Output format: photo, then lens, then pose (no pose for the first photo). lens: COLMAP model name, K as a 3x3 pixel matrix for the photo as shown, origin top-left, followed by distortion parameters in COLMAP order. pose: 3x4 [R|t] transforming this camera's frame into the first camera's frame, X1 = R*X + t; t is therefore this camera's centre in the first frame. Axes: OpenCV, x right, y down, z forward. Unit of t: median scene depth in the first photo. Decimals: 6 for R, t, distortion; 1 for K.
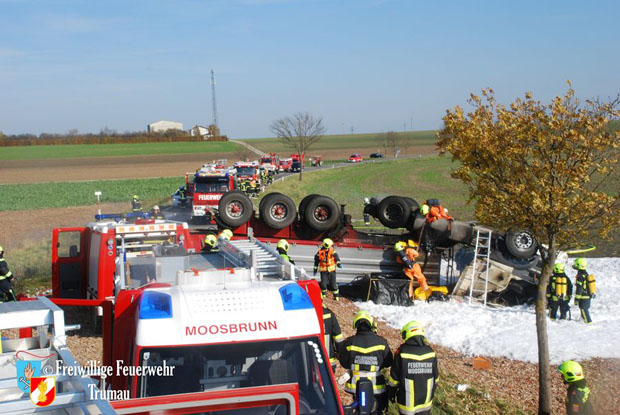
lens RADIAL K [[920.9, 0, 308.0], [0, 920.9, 213.0], [0, 0, 1]] dist [0.304035, 0.000000]
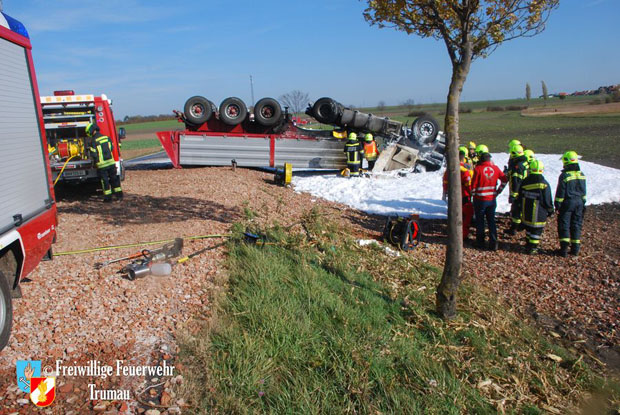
lens RADIAL K [[514.6, 0, 315.0], [0, 514.6, 192.7], [0, 0, 1]] dist [-0.079085, 0.051753]
pose [[0.999628, -0.023500, 0.013813, 0.068636], [0.022422, 0.997035, 0.073604, 0.061031], [-0.015501, -0.073267, 0.997192, 0.306092]]
